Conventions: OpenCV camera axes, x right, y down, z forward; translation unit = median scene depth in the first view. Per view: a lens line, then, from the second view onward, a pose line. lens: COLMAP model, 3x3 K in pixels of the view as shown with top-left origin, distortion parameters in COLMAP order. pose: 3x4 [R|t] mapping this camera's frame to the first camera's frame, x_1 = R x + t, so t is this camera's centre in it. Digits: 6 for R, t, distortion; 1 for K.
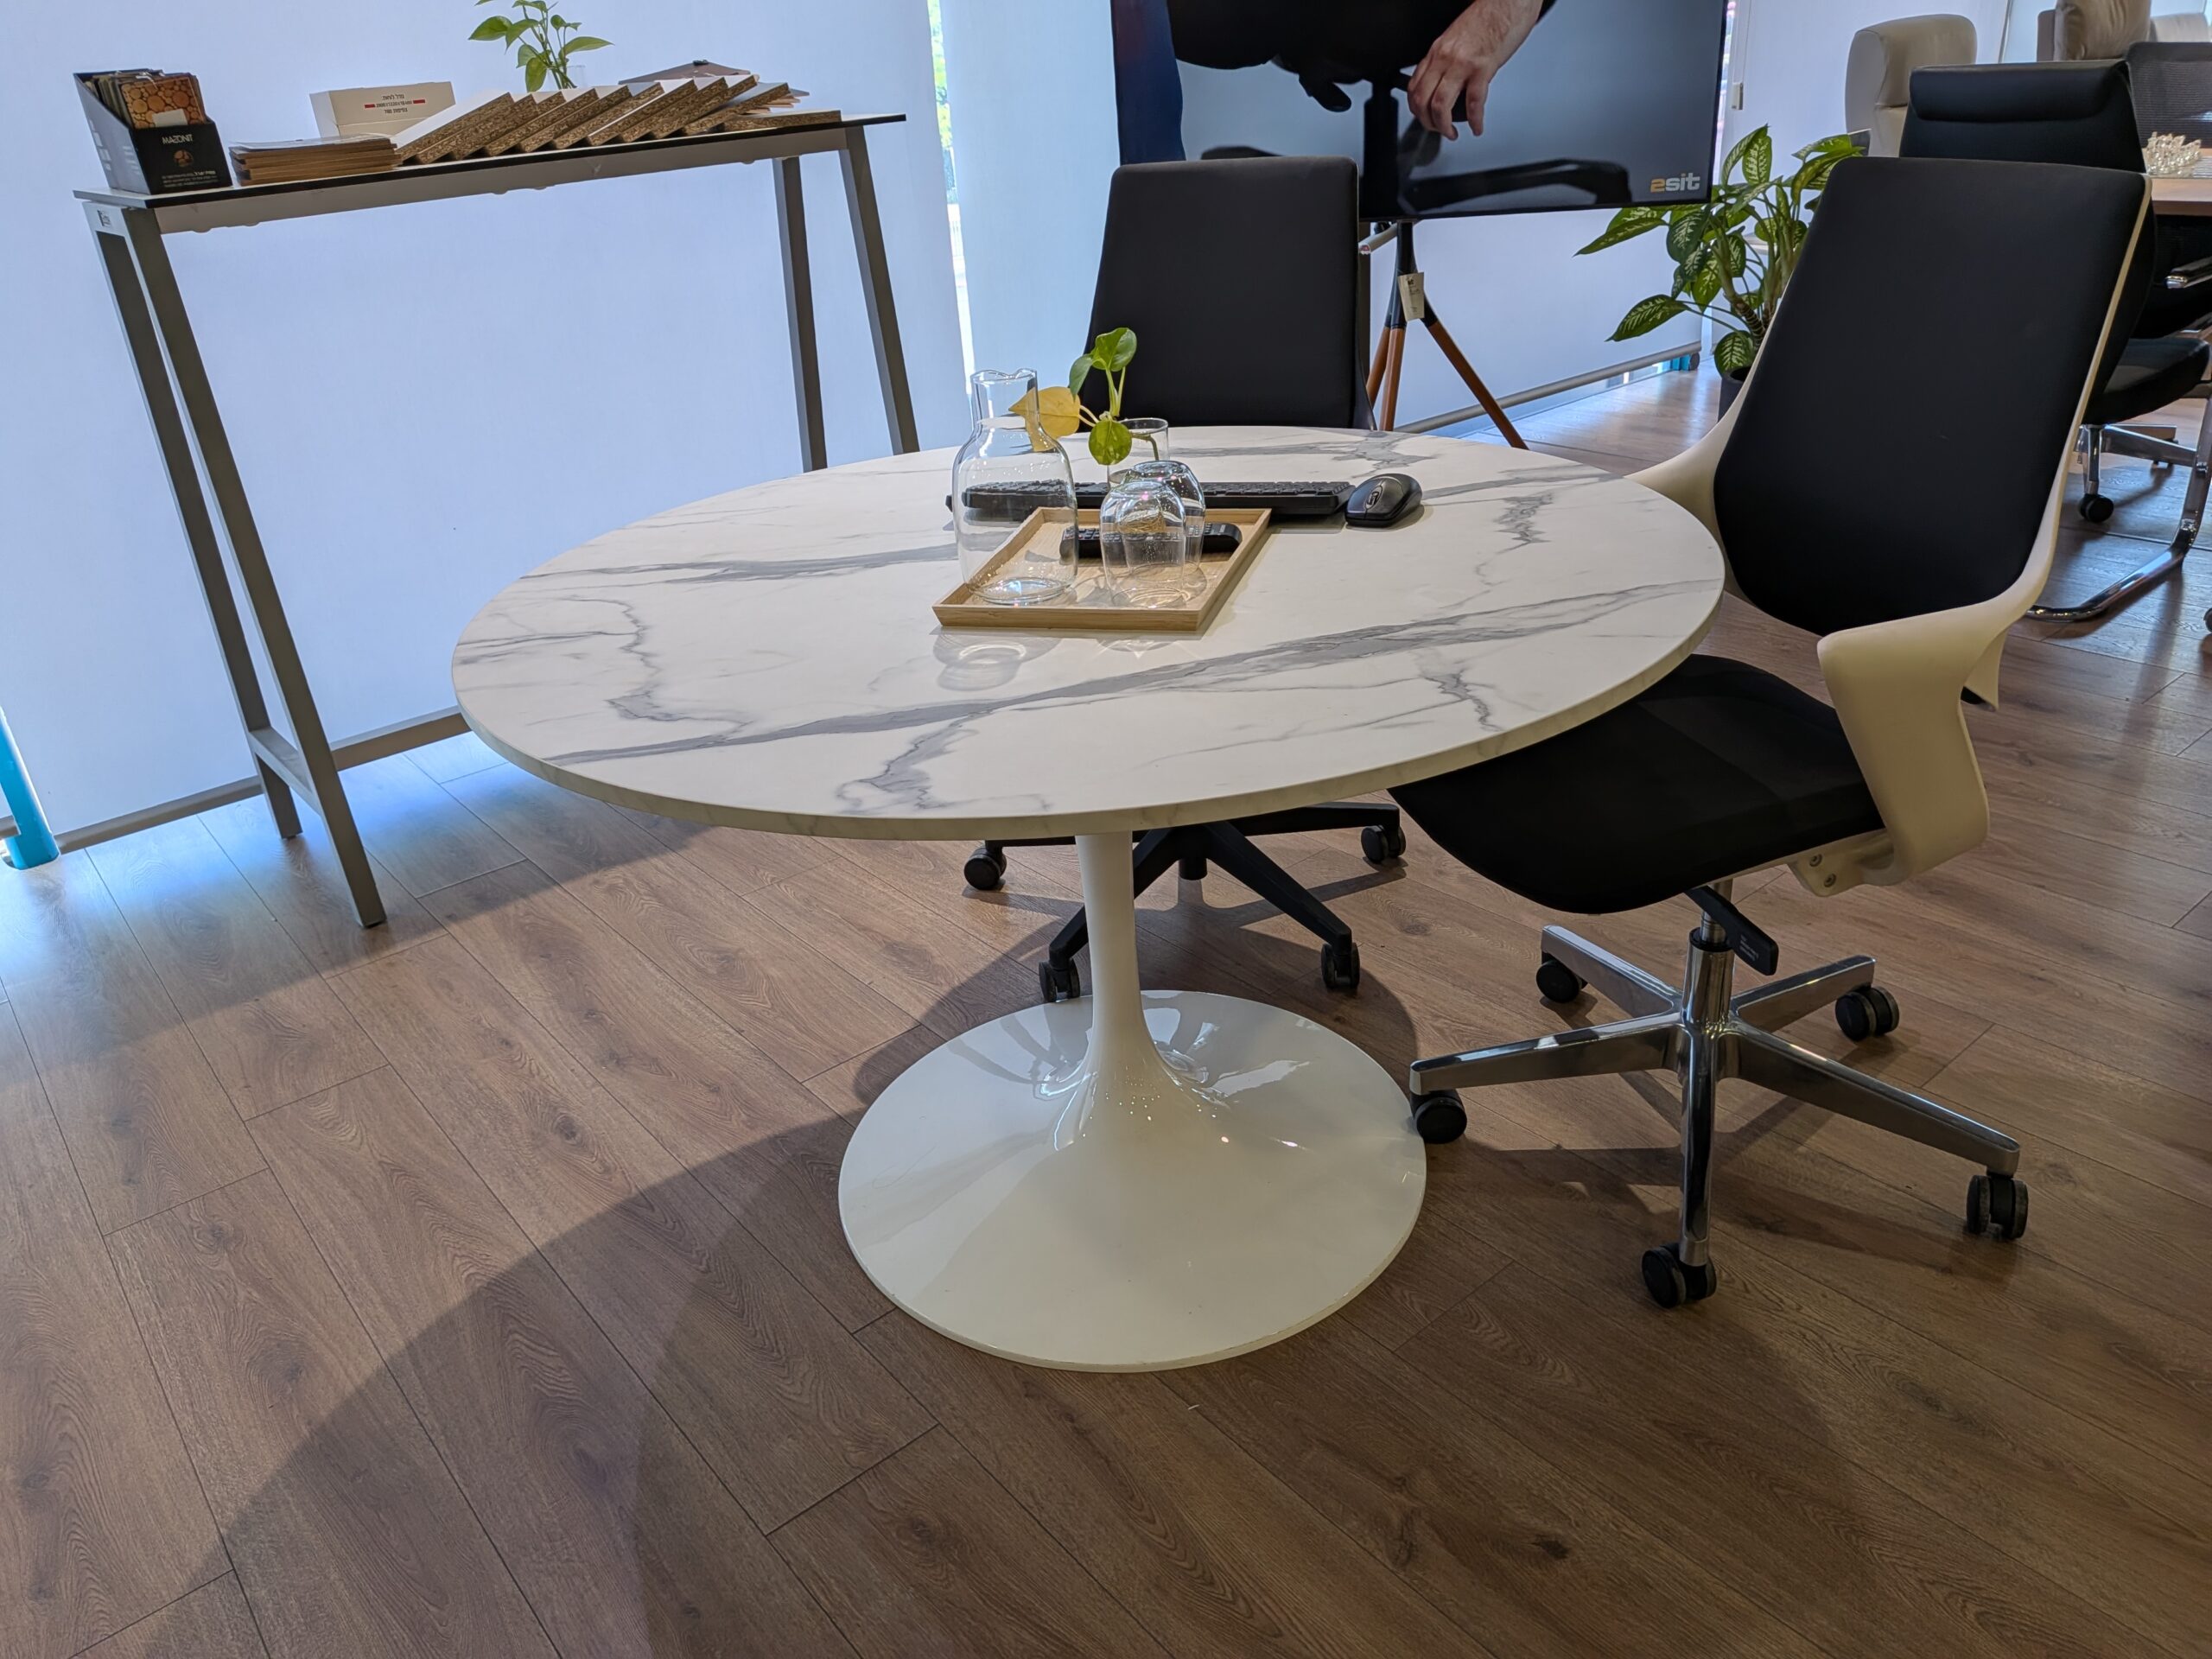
lens RADIAL K [[1641.9, 0, 1069.4], [0, 1641.9, 792.2], [0, 0, 1]] dist [0.076141, -0.160977]
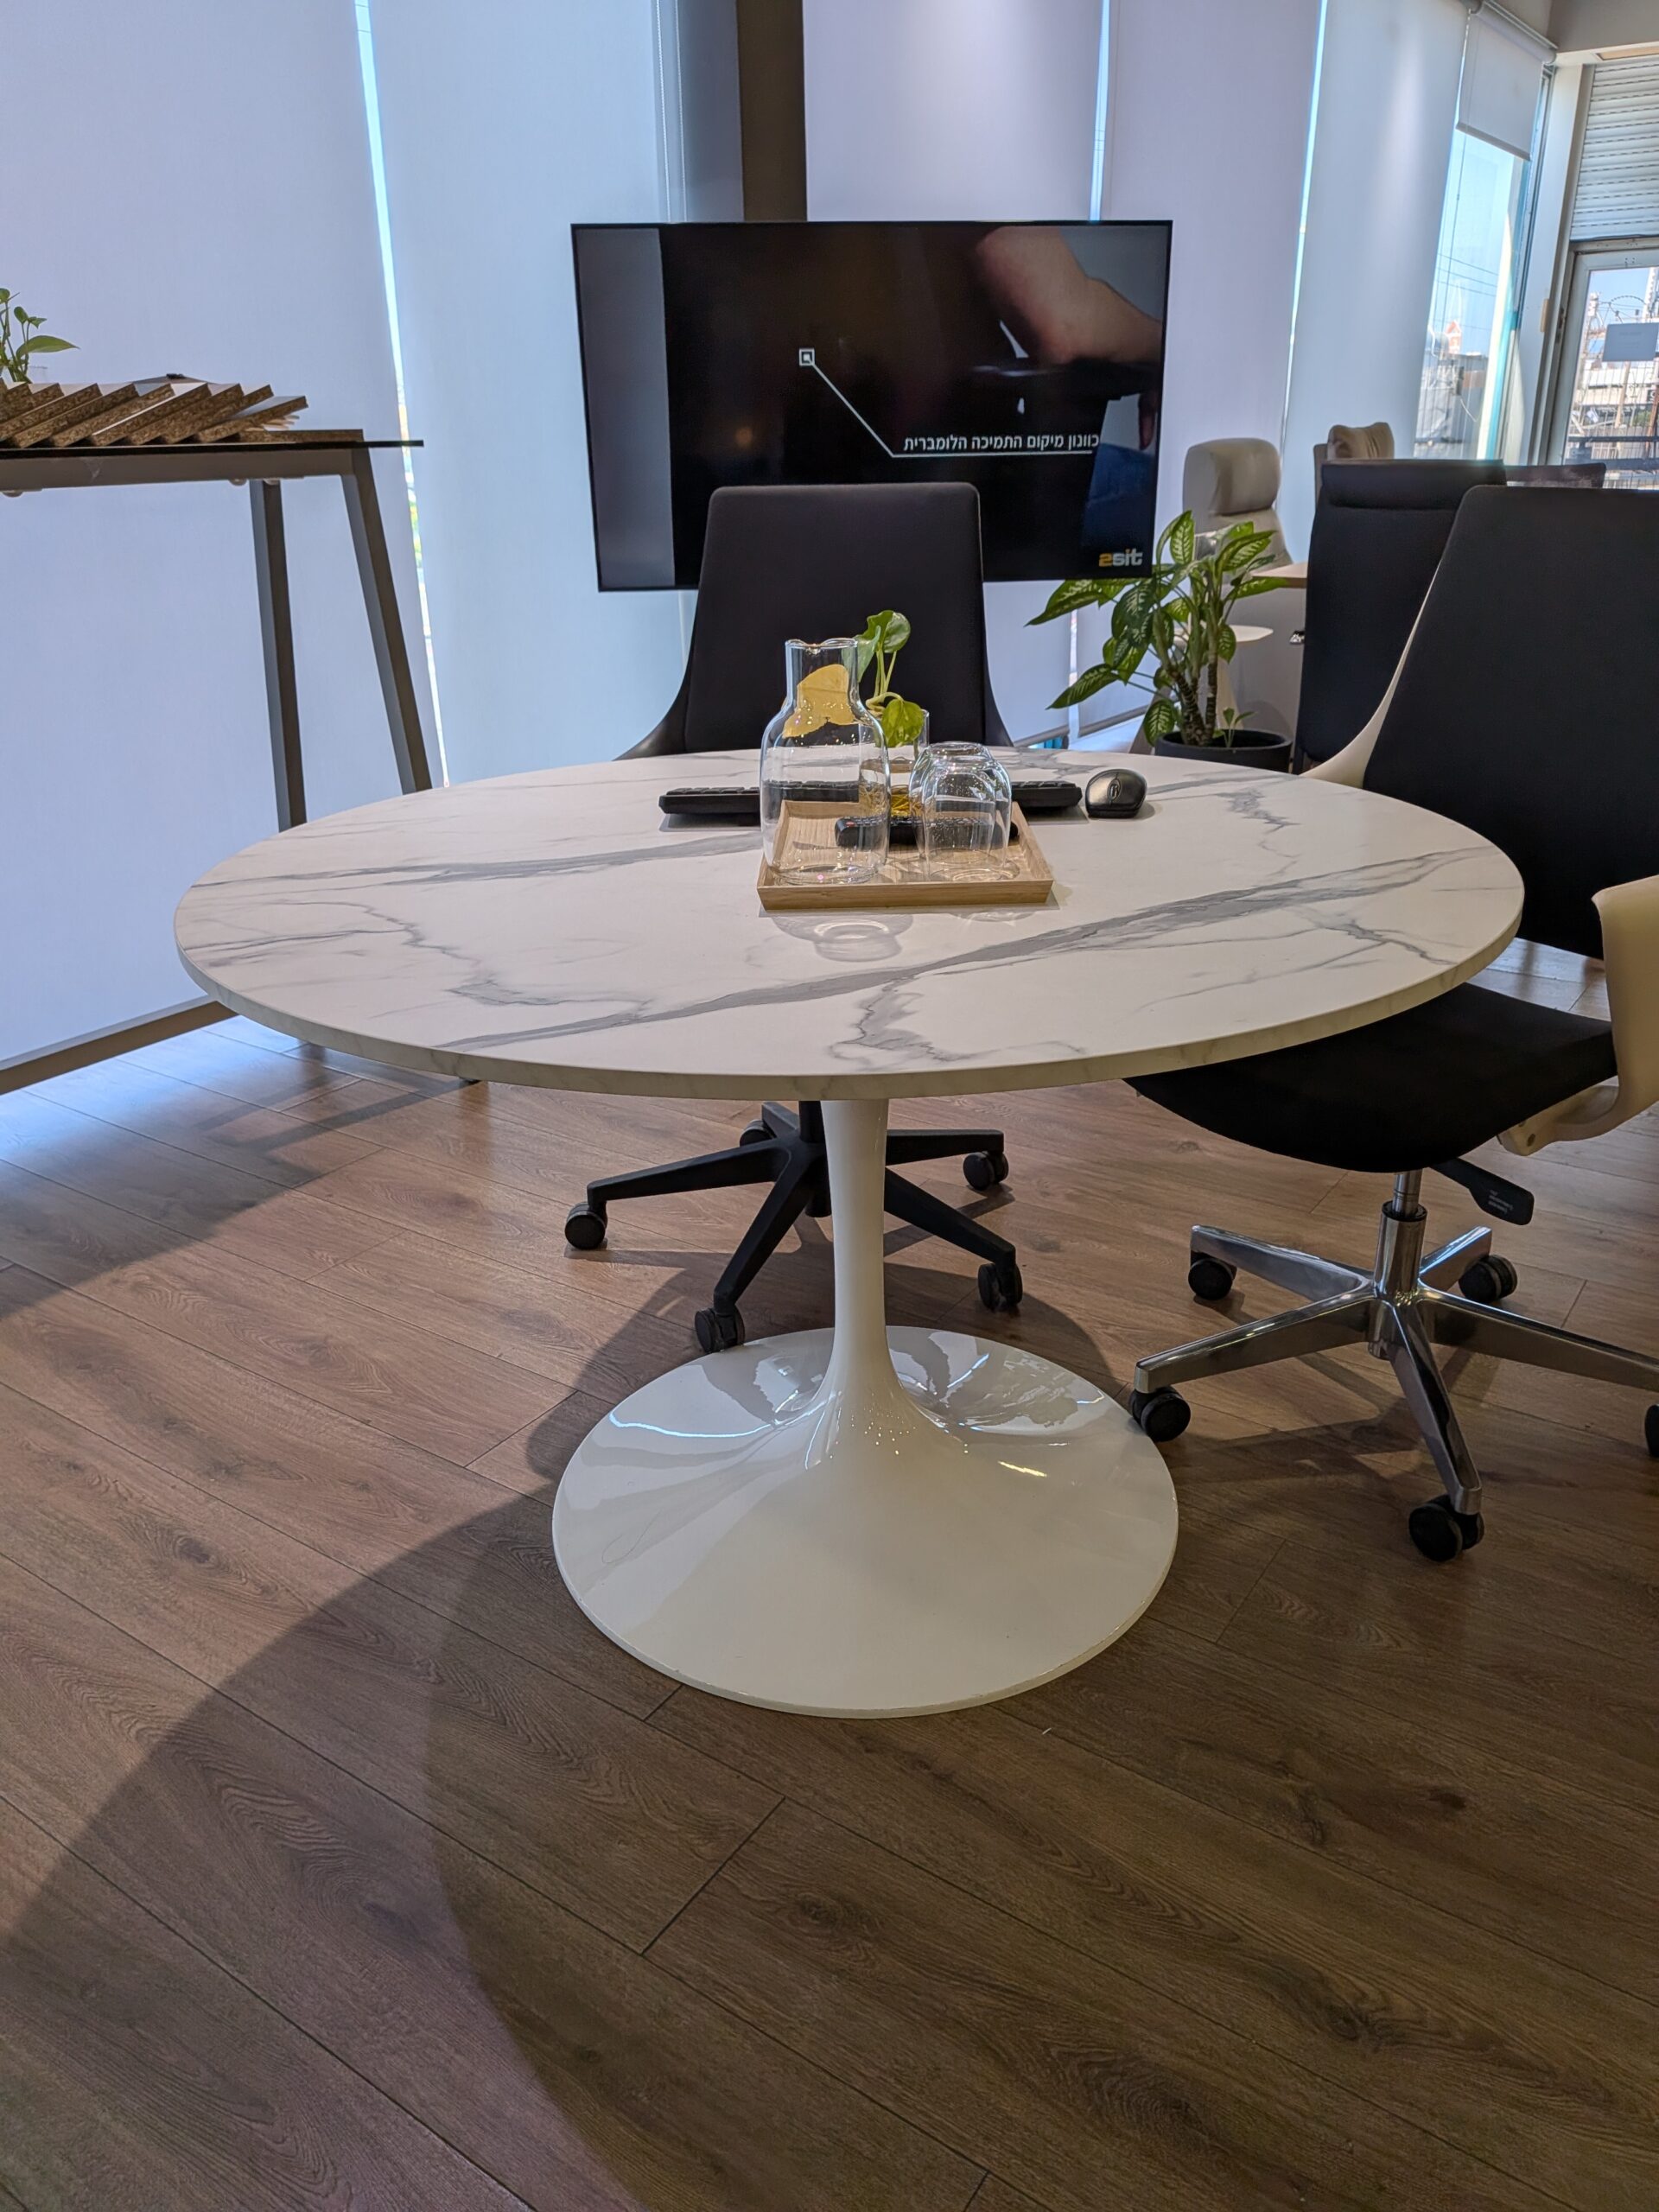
lens RADIAL K [[1642.2, 0, 844.7], [0, 1642.2, 1085.3], [0, 0, 1]] dist [0.065118, -0.136460]
pose [[0.954770, -0.050728, 0.292988, -0.244007], [0.070960, 0.995742, -0.058838, 0.043347], [-0.288755, 0.076967, 0.954304, 0.086427]]
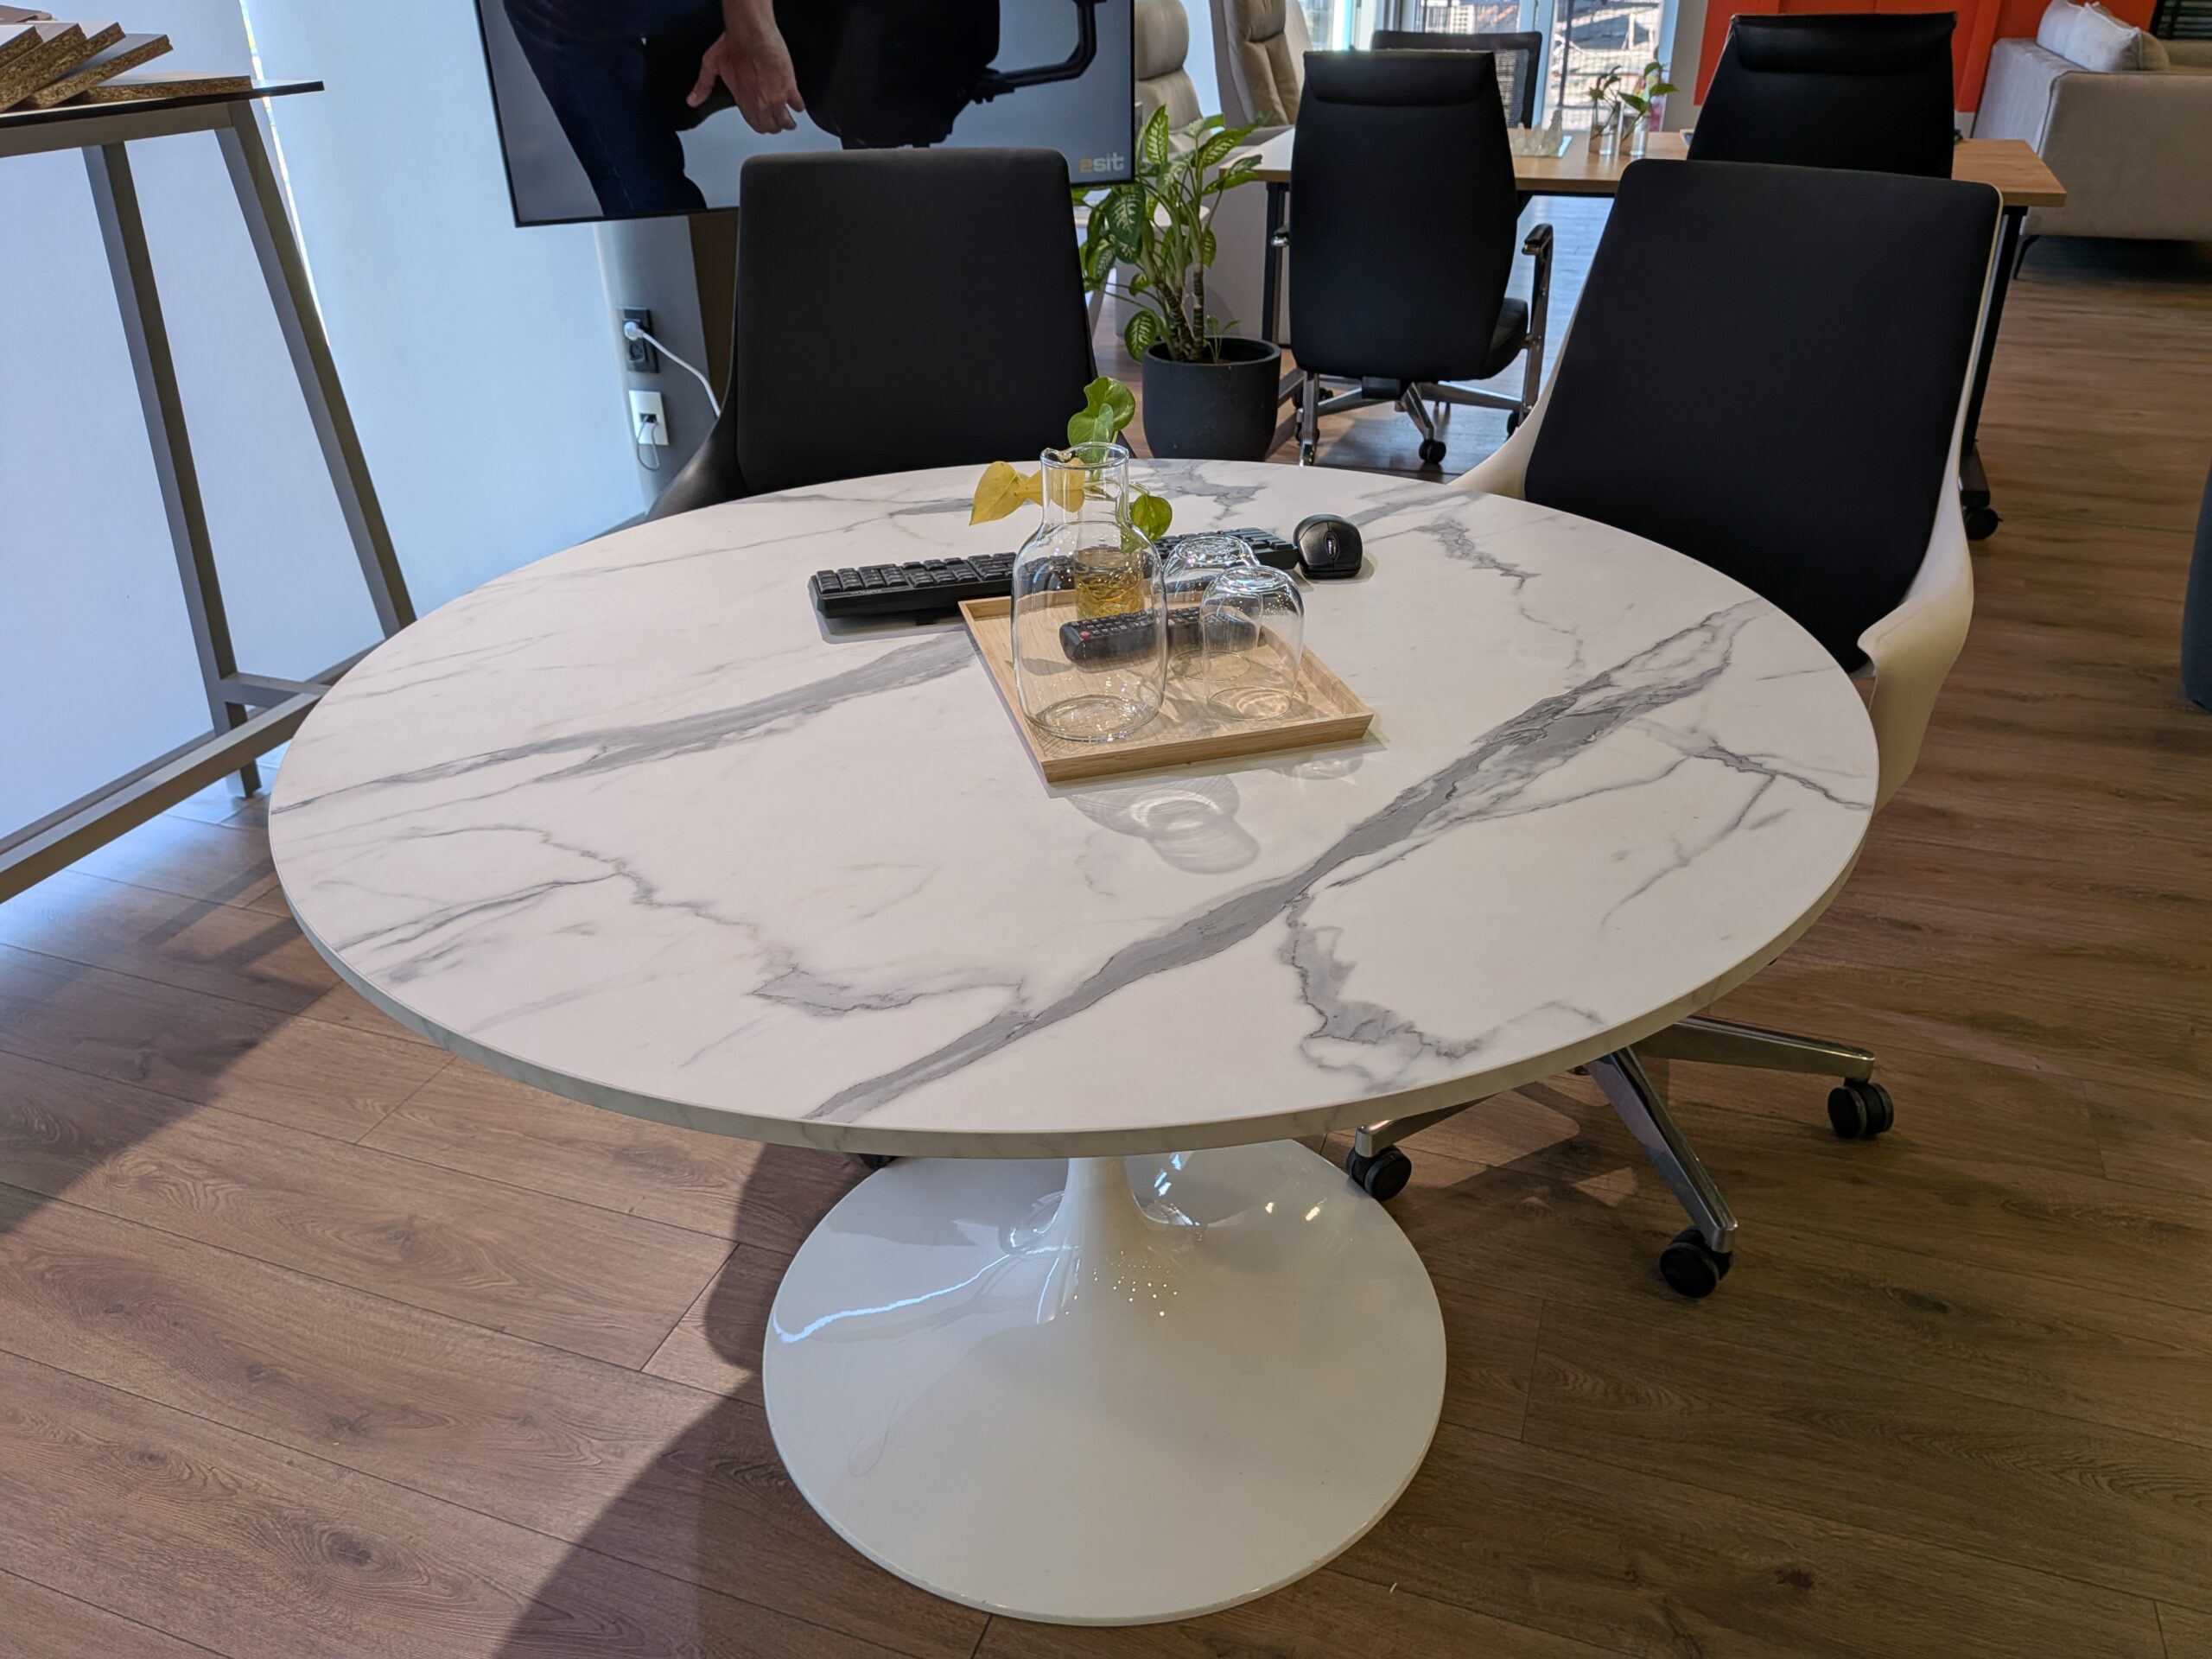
lens RADIAL K [[1642.2, 0, 1106.0], [0, 1642.2, 829.5], [0, 0, 1]] dist [0.065118, -0.136460]
pose [[0.850088, -0.198834, 0.487664, -0.341821], [0.178573, 0.979959, 0.088270, -0.112330], [-0.495442, 0.012047, 0.868558, 0.247451]]
